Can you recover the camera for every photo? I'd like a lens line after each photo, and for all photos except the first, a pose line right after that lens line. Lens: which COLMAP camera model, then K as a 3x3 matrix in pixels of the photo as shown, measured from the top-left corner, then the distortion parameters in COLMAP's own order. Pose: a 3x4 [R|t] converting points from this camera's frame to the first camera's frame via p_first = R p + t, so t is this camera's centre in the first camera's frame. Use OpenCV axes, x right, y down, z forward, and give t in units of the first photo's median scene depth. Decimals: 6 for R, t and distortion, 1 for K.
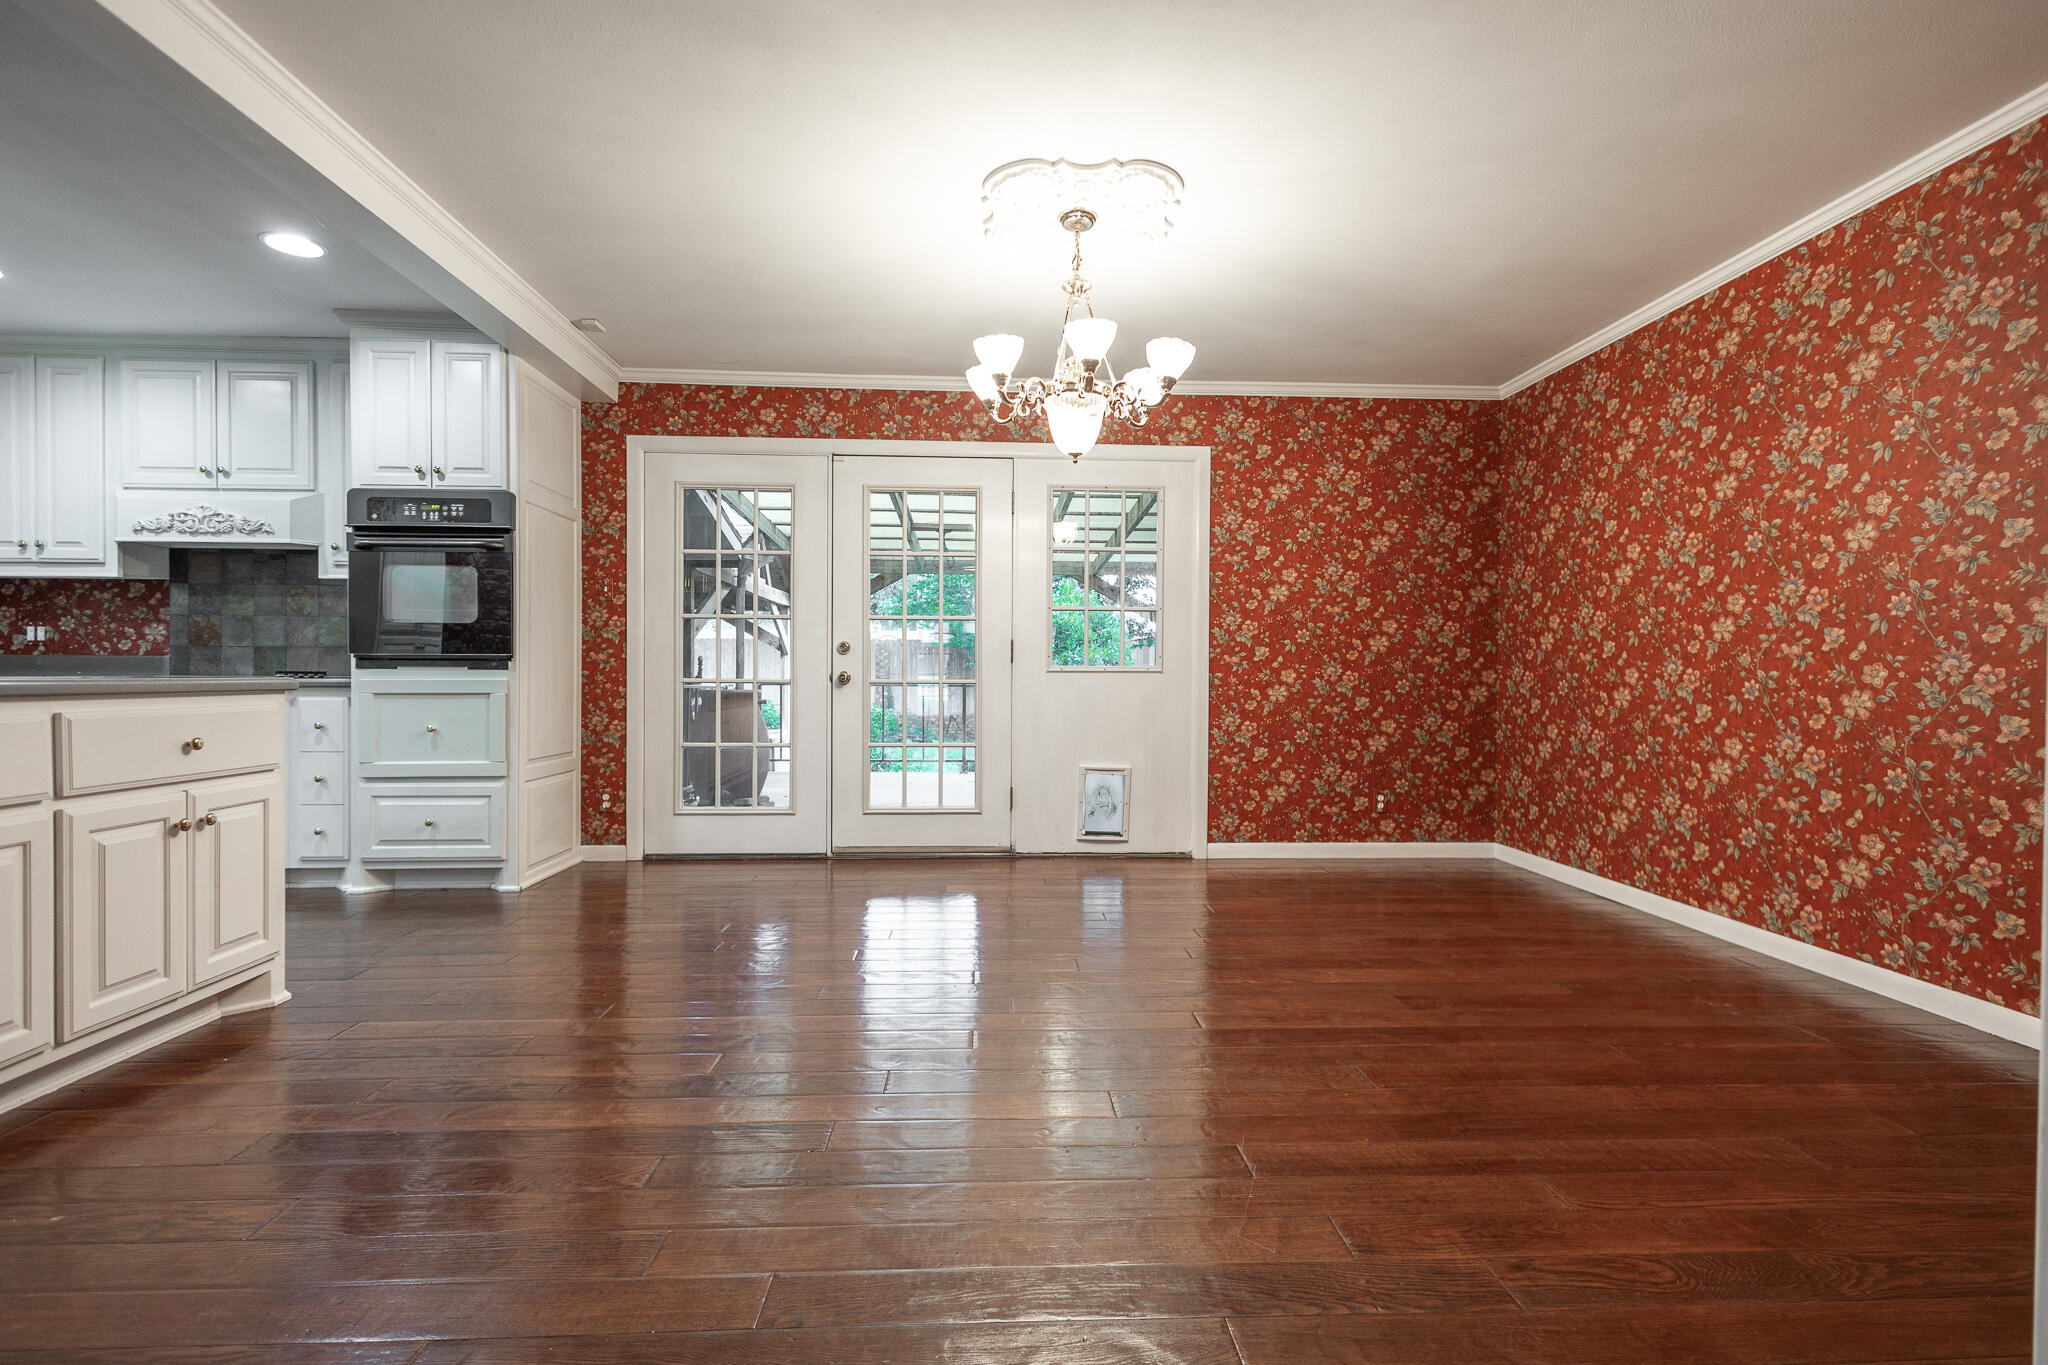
lens RADIAL K [[951.0, 0, 1024.9], [0, 951.0, 686.1], [0, 0, 1]] dist [0.009195, -0.001516]
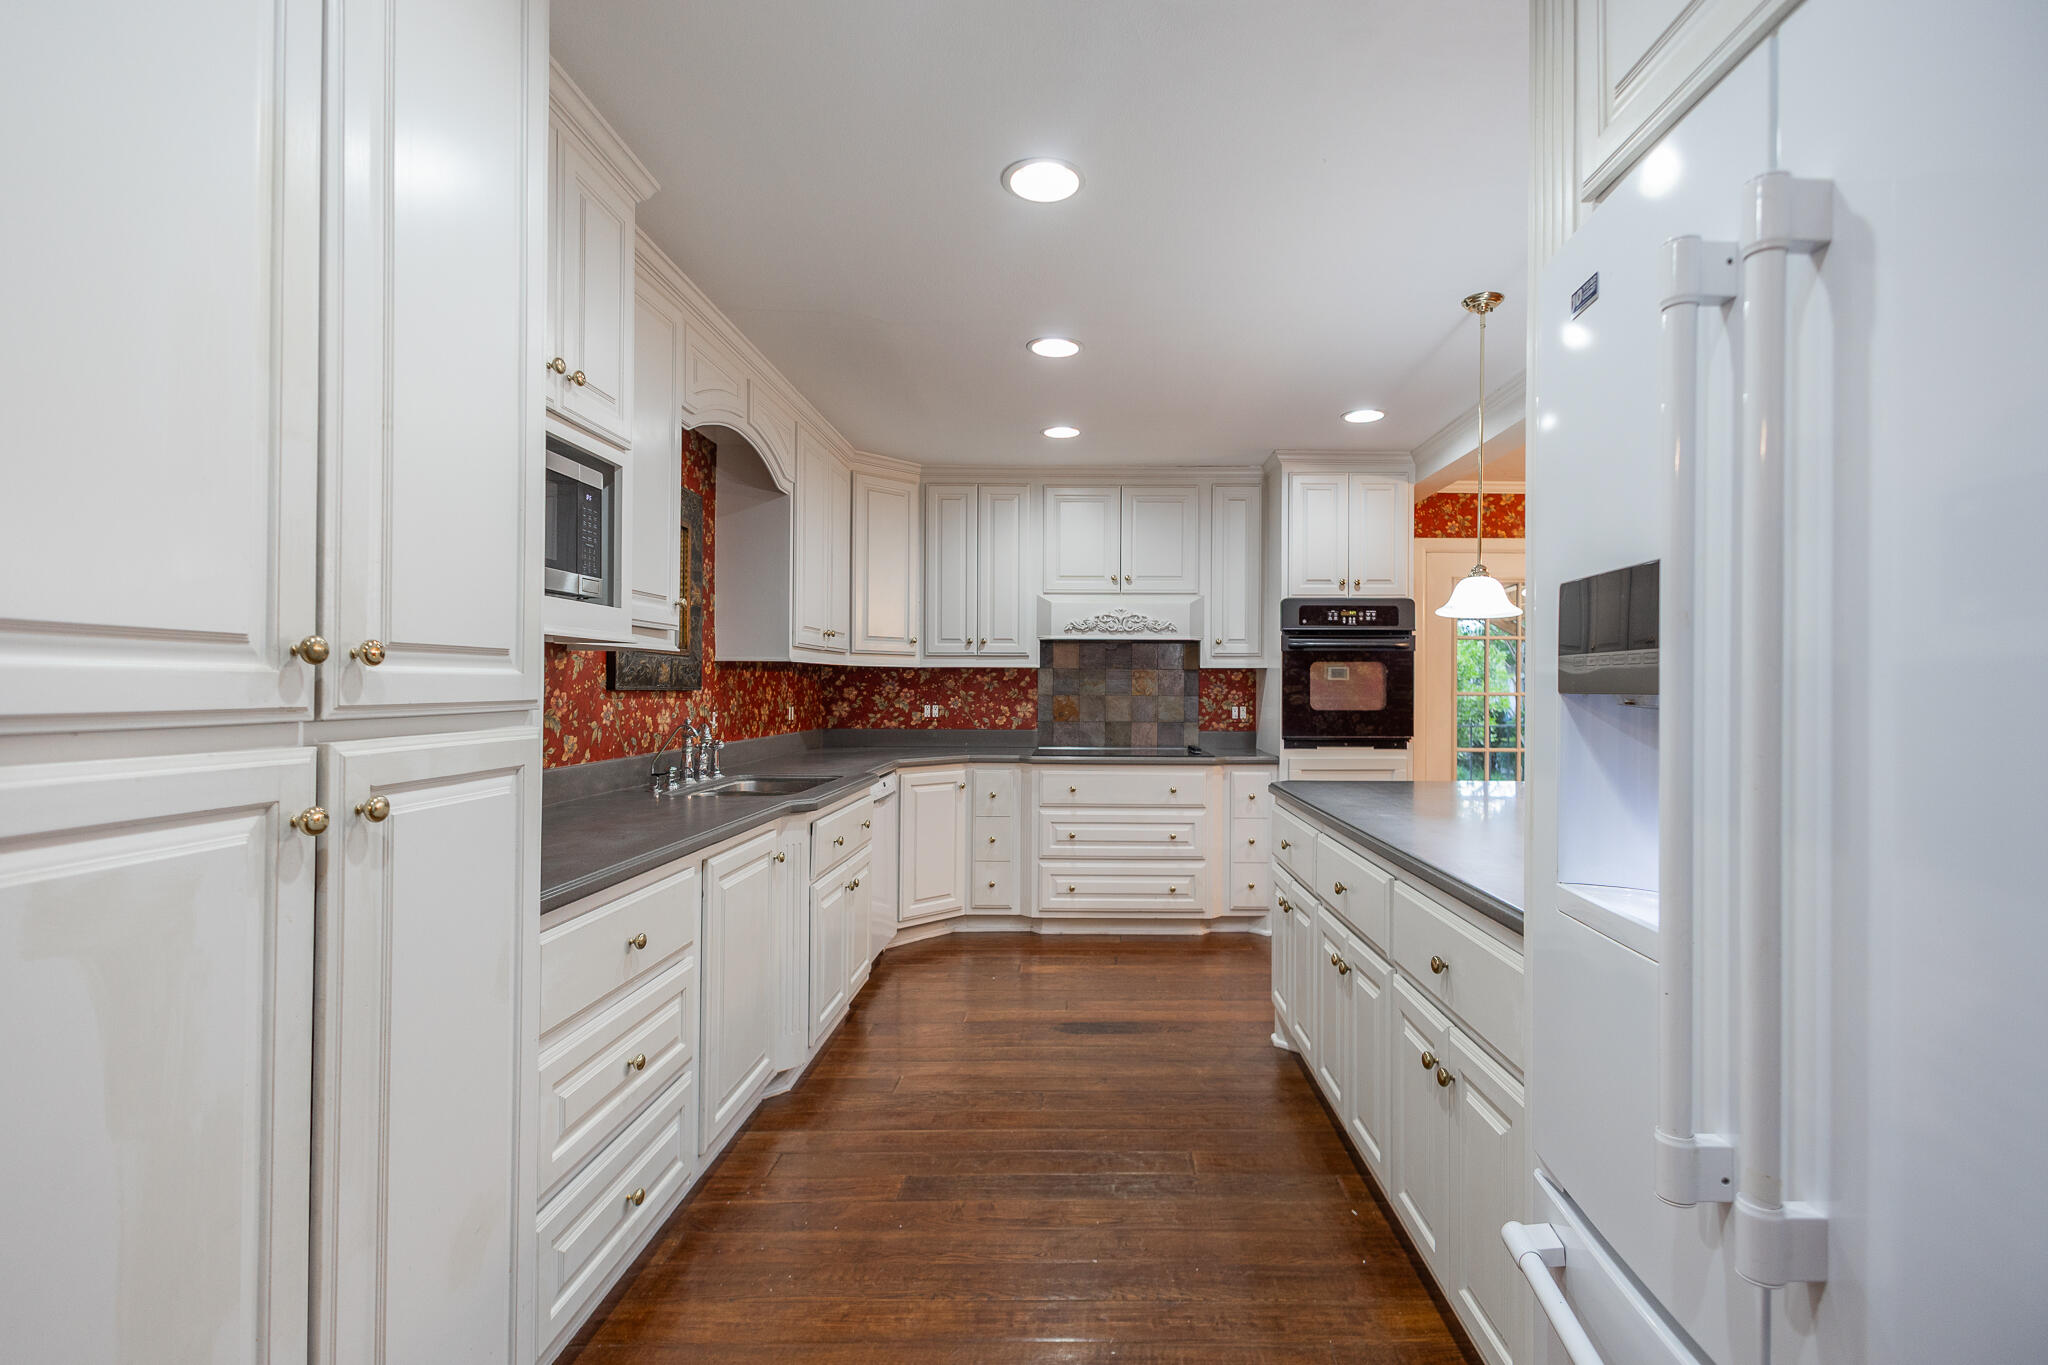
lens RADIAL K [[957.8, 0, 1118.1], [0, 957.8, 679.1], [0, 0, 1]] dist [0.015047, 0.000121]
pose [[0.999021, -0.000417, -0.044247, -0.740678], [-0.000524, 0.999774, -0.021243, -0.069025], [0.044246, 0.021245, 0.998795, -0.178548]]
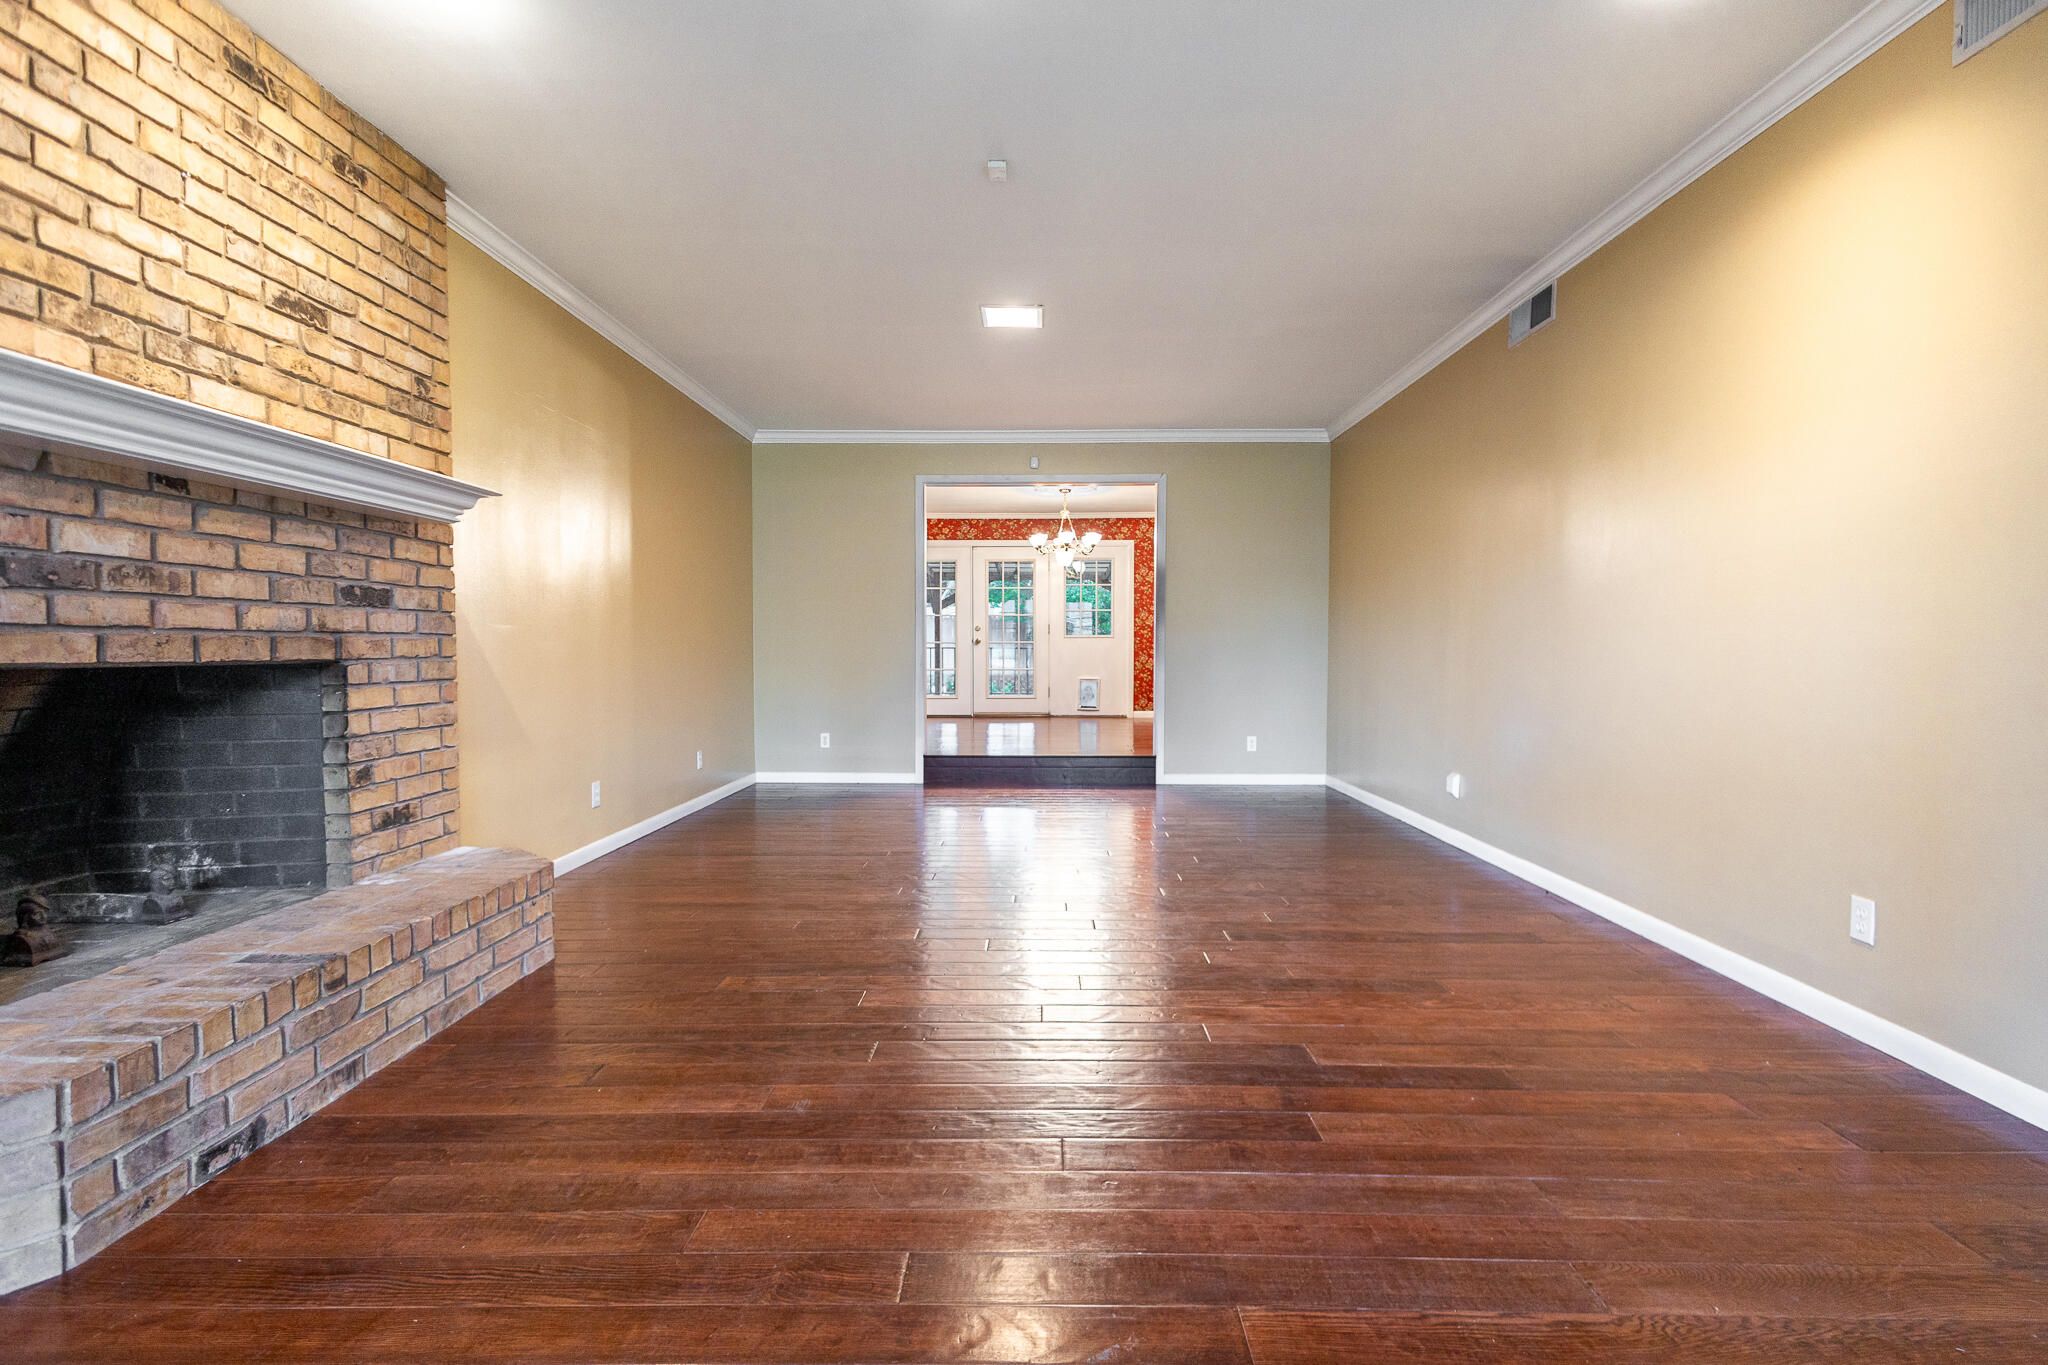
lens RADIAL K [[951.0, 0, 1024.9], [0, 951.0, 686.1], [0, 0, 1]] dist [0.009195, -0.001516]
pose [[0.998051, -0.004209, -0.062259, 0.076354], [0.005930, 0.999605, 0.027487, 0.040700], [0.062118, -0.027803, 0.997681, -1.413949]]
